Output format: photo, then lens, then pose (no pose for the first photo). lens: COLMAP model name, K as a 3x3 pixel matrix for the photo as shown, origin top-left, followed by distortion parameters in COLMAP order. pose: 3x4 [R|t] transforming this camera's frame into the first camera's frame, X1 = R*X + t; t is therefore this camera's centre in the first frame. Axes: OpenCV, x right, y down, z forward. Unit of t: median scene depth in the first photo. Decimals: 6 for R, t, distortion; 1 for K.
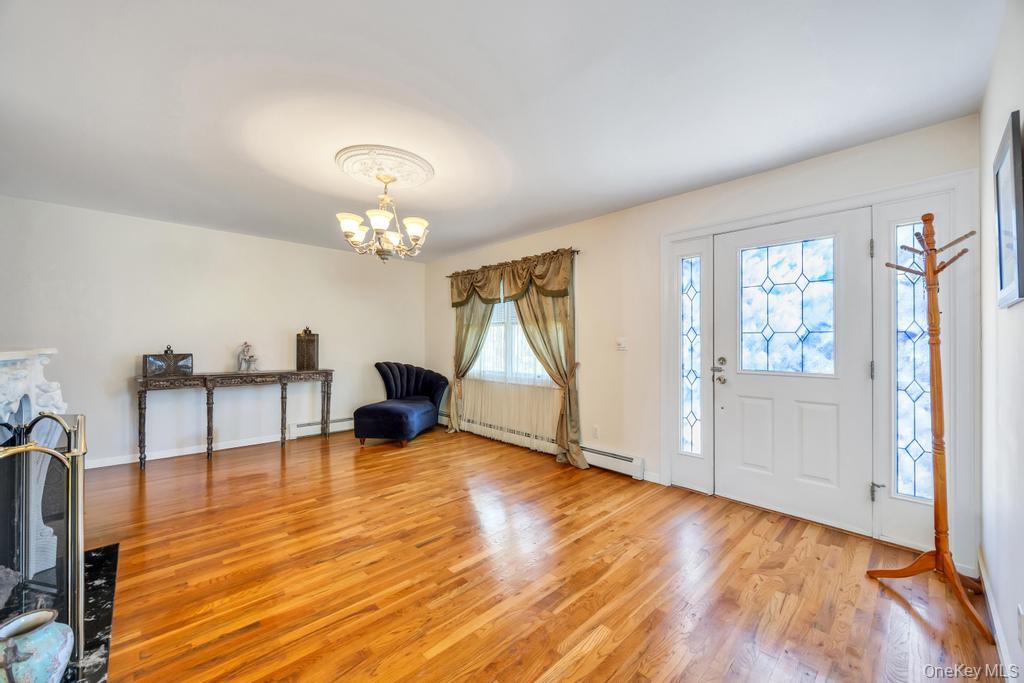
lens RADIAL K [[393.3, 0, 514.6], [0, 393.3, 343.2], [0, 0, 1]] dist [-0.001825, -0.000598]
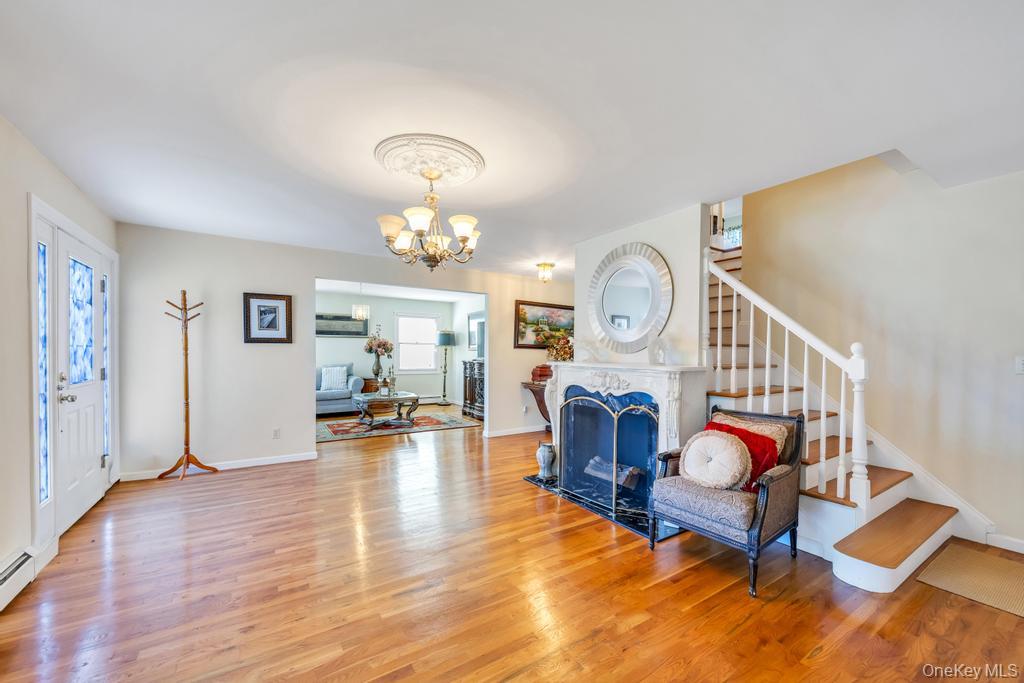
lens RADIAL K [[393.3, 0, 514.0], [0, 393.3, 359.4], [0, 0, 1]] dist [-0.001825, -0.000598]
pose [[-0.982971, -0.018127, 0.182864, -0.606883], [-0.016214, 0.999797, 0.011952, -0.016496], [-0.183044, 0.008783, -0.983066, 1.660038]]
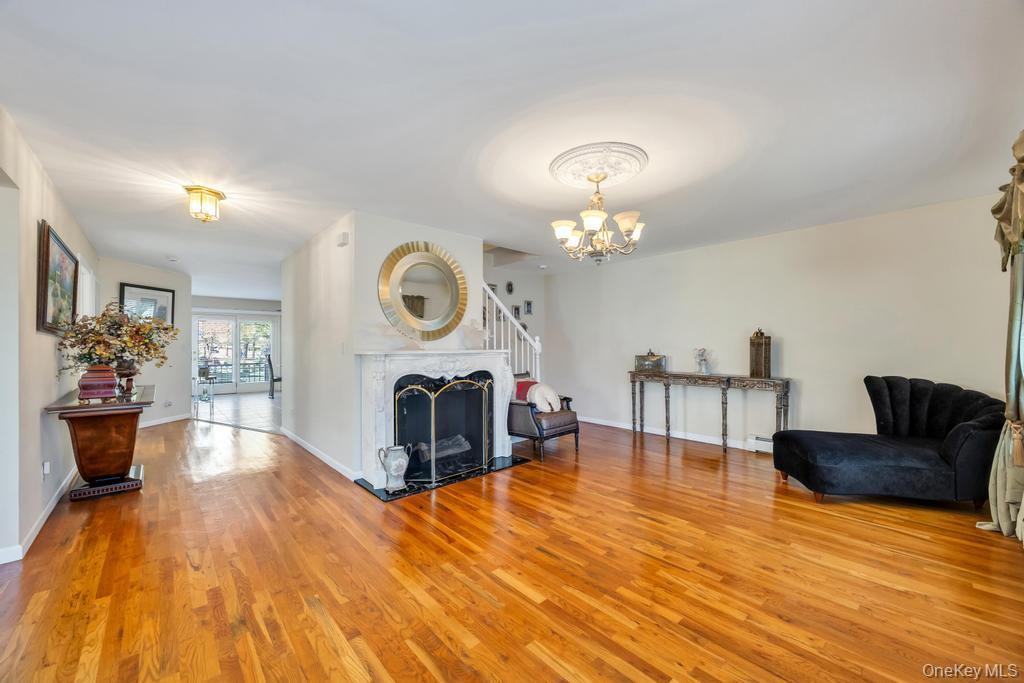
lens RADIAL K [[393.3, 0, 513.1], [0, 393.3, 341.2], [0, 0, 1]] dist [-0.001825, -0.000598]
pose [[-0.036379, -0.020603, -0.999126, 0.593817], [0.005292, 0.999769, -0.020809, 0.005665], [0.999324, -0.006045, -0.036262, 0.746259]]
